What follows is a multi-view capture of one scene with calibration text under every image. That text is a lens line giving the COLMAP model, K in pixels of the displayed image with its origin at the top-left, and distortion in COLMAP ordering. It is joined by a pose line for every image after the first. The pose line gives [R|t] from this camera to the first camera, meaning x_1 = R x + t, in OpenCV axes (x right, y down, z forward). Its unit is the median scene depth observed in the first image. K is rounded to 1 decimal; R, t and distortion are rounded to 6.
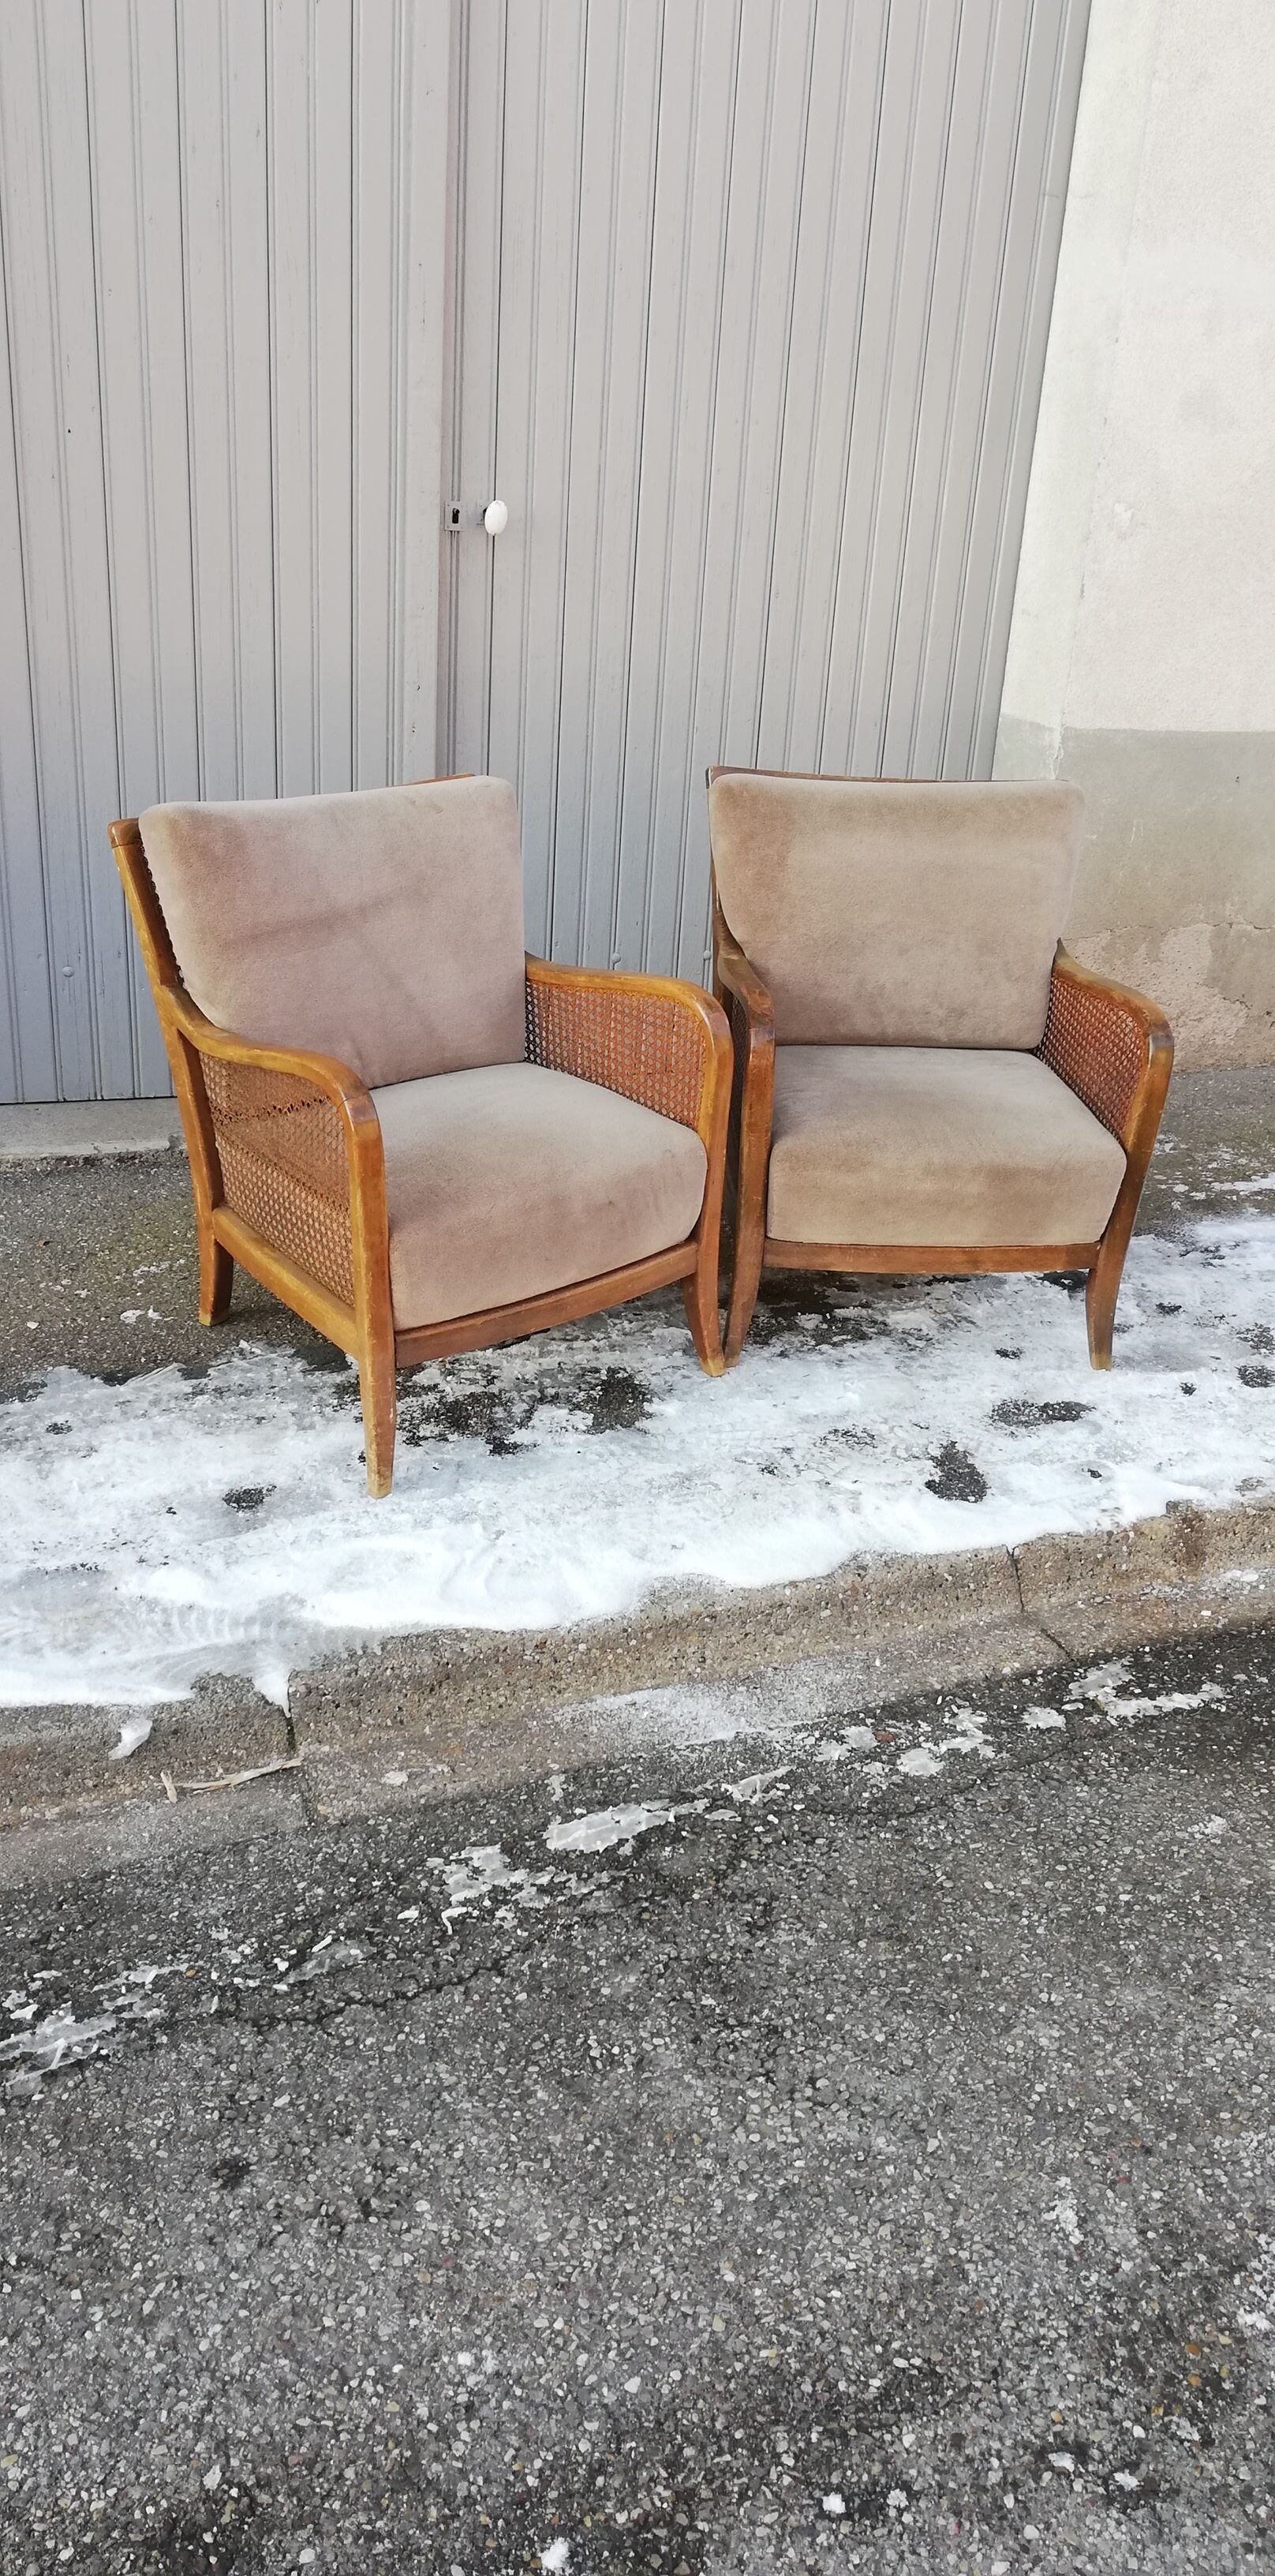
lens RADIAL K [[1947.8, 0, 654.0], [0, 1947.8, 1294.3], [0, 0, 1]] dist [0.056158, -0.082583]
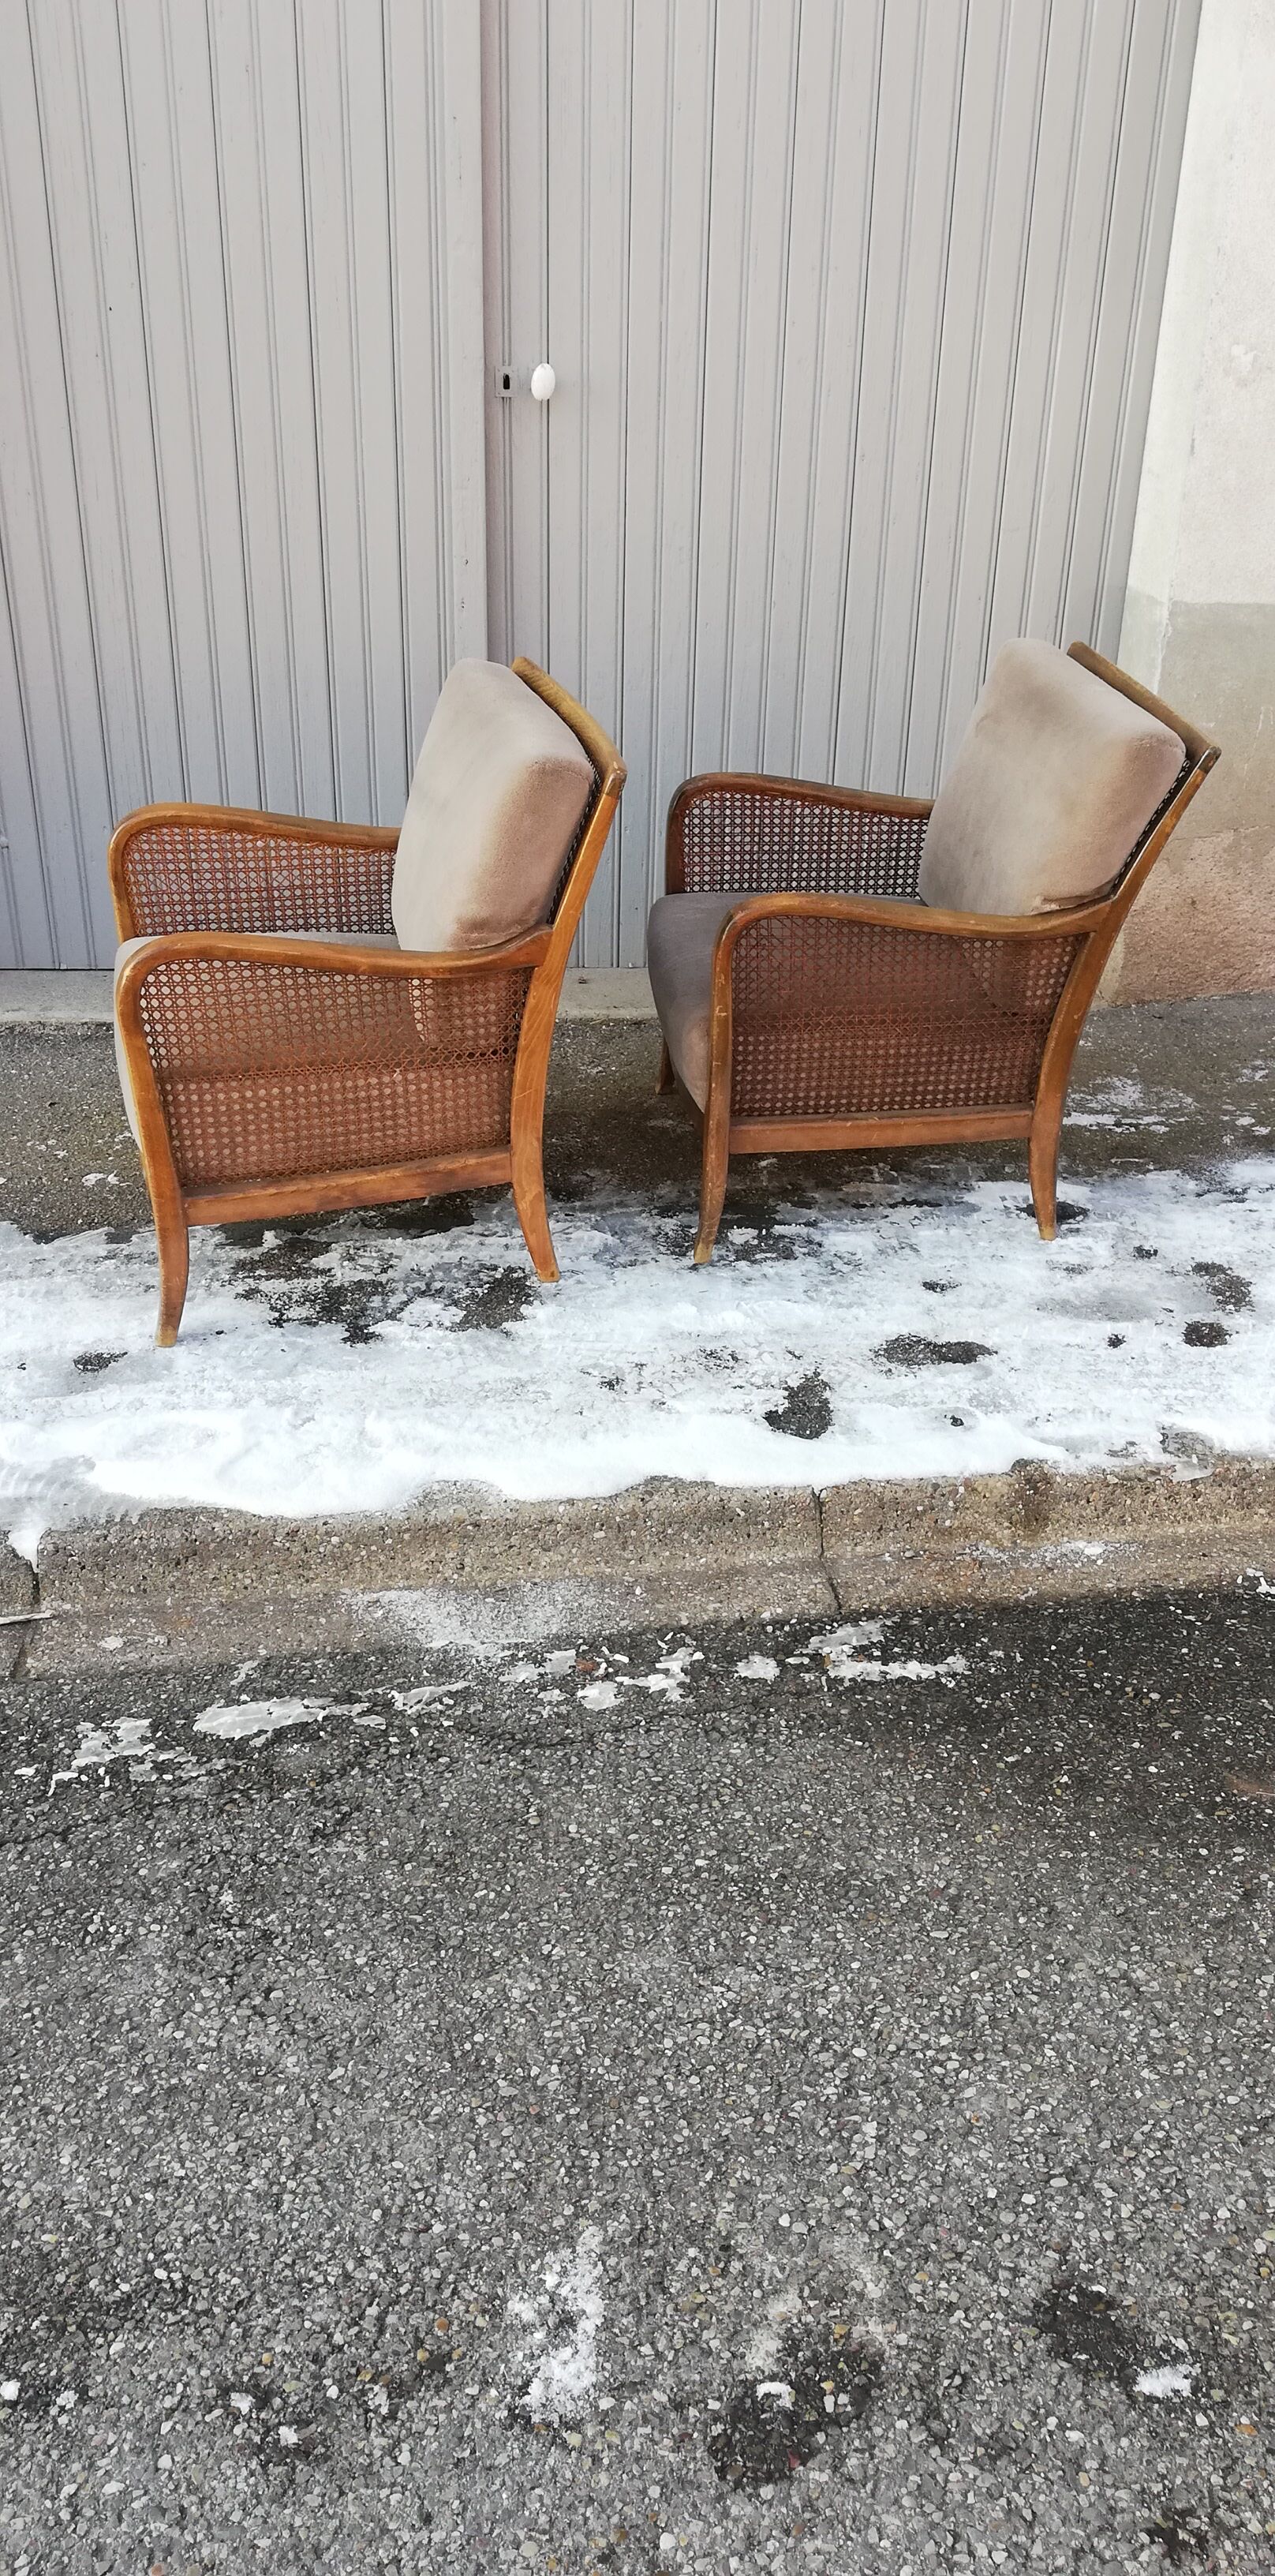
lens RADIAL K [[1947.8, 0, 657.8], [0, 1947.8, 1302.2], [0, 0, 1]] dist [0.056158, -0.082583]
pose [[0.965175, 0.086913, -0.246747, 0.320598], [-0.071130, 0.994851, 0.072189, -0.022718], [0.251751, -0.052124, 0.966387, 0.066753]]
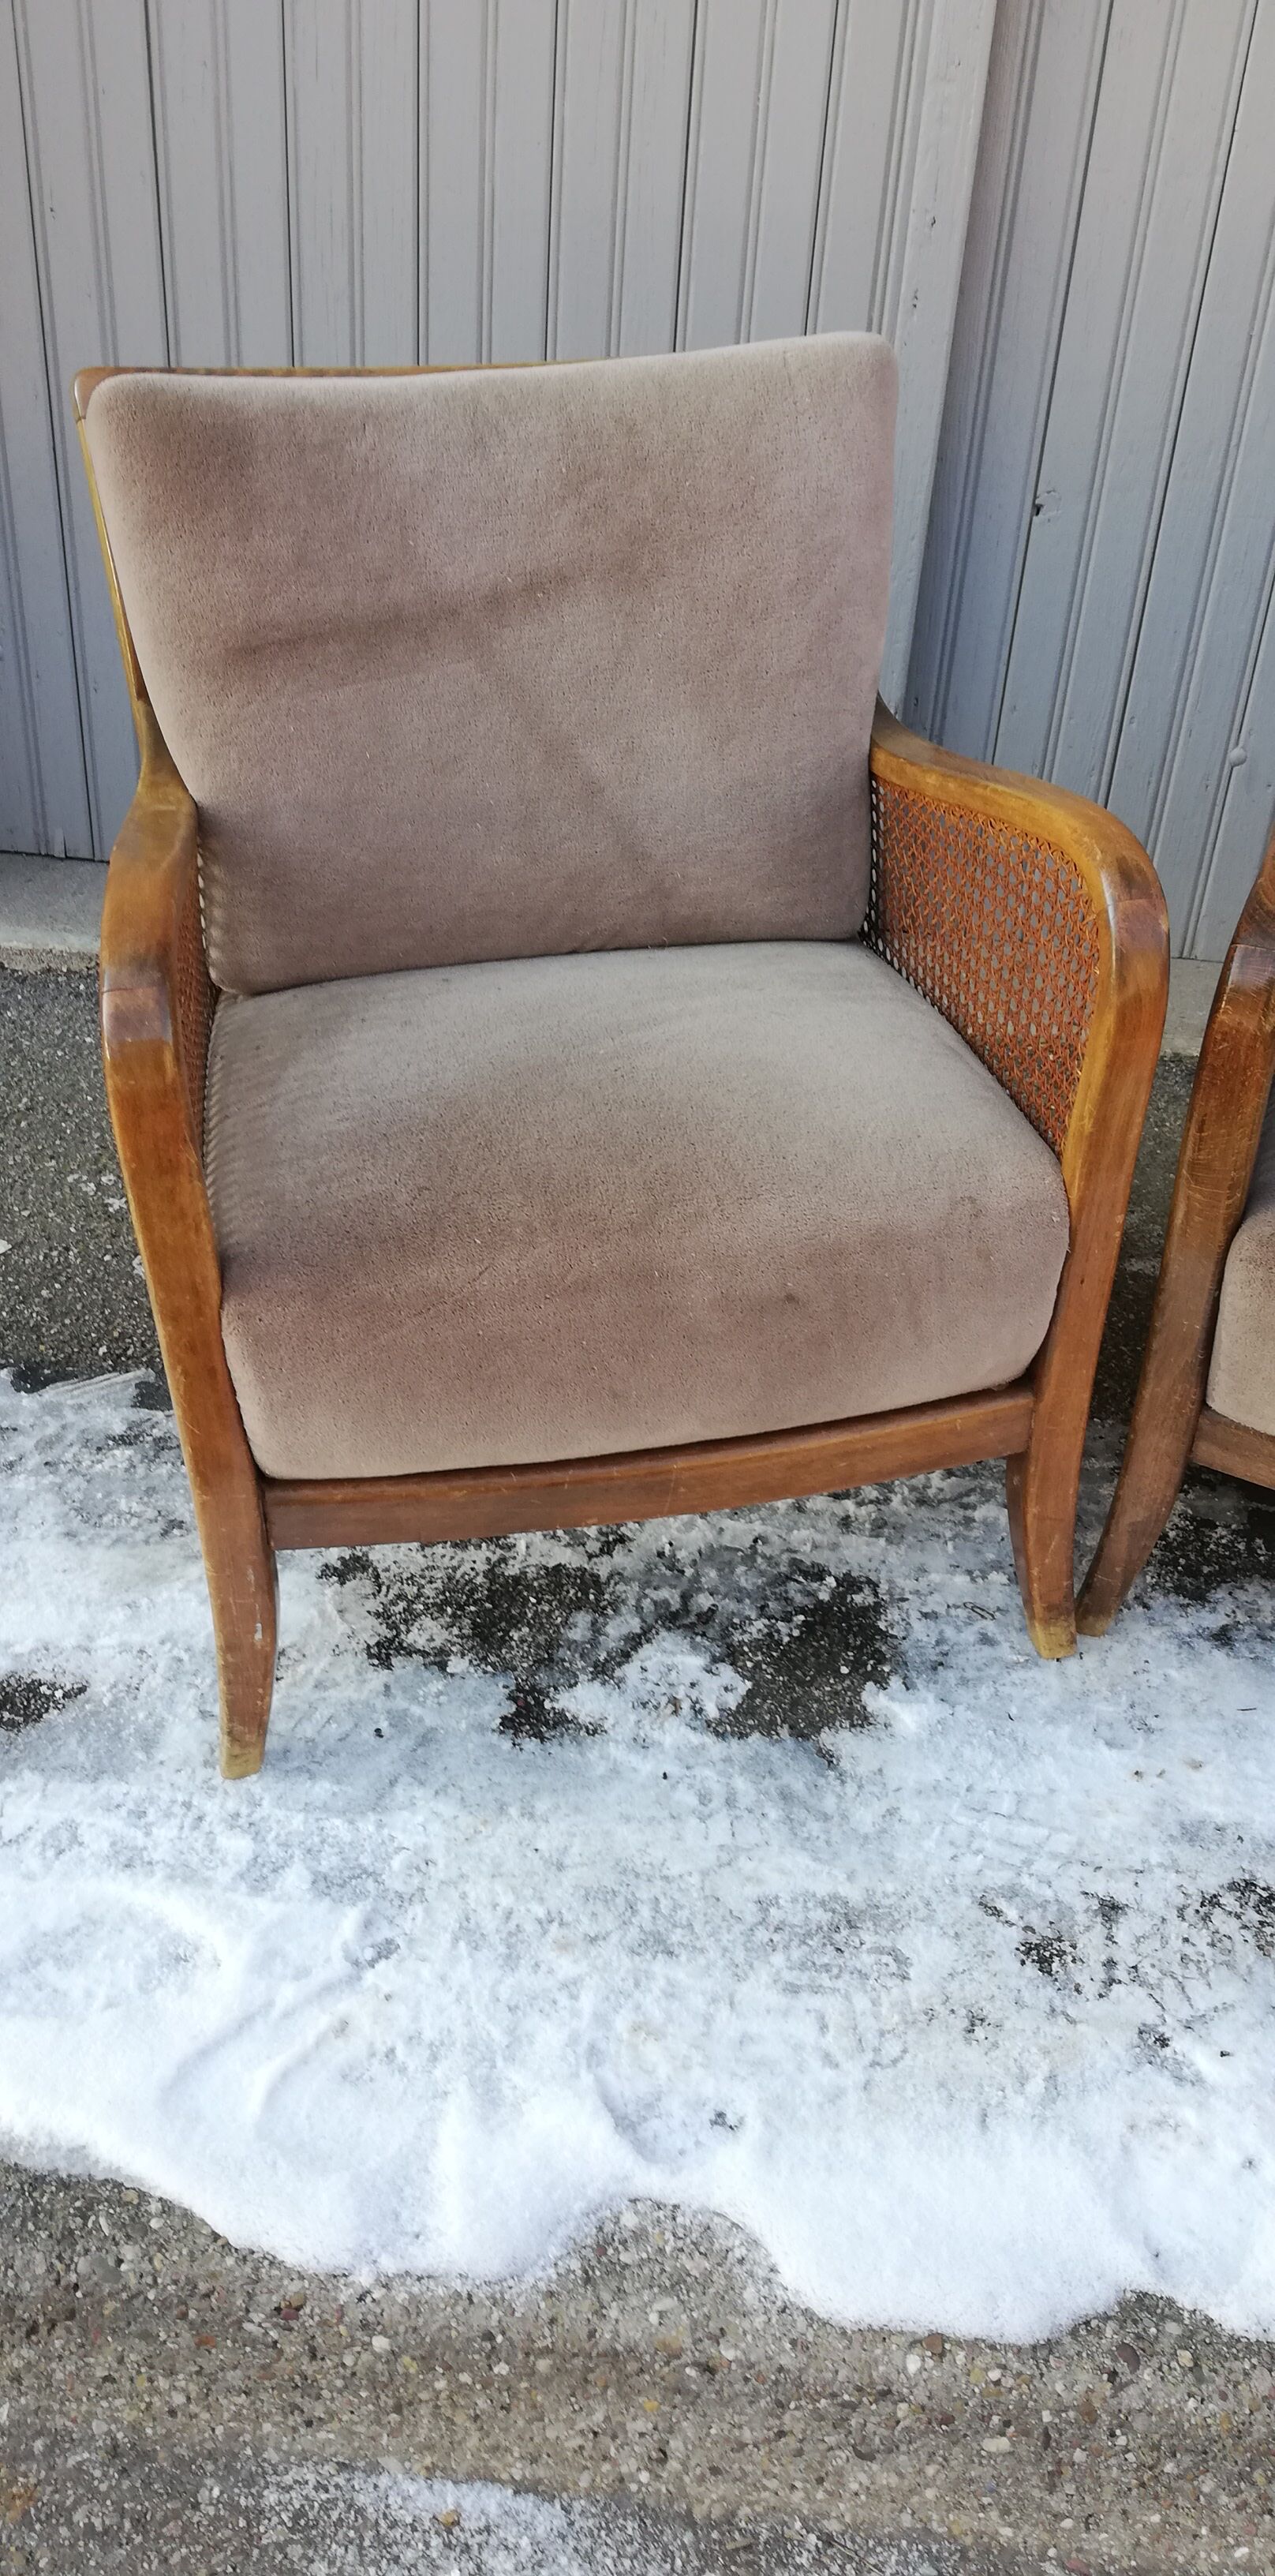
lens RADIAL K [[1947.8, 0, 634.7], [0, 1947.8, 1262.6], [0, 0, 1]] dist [0.056158, -0.082583]
pose [[0.892406, 0.215903, -0.396229, 0.119786], [-0.174573, 0.974919, 0.138046, -0.109530], [0.416096, -0.054022, 0.907715, 0.566546]]
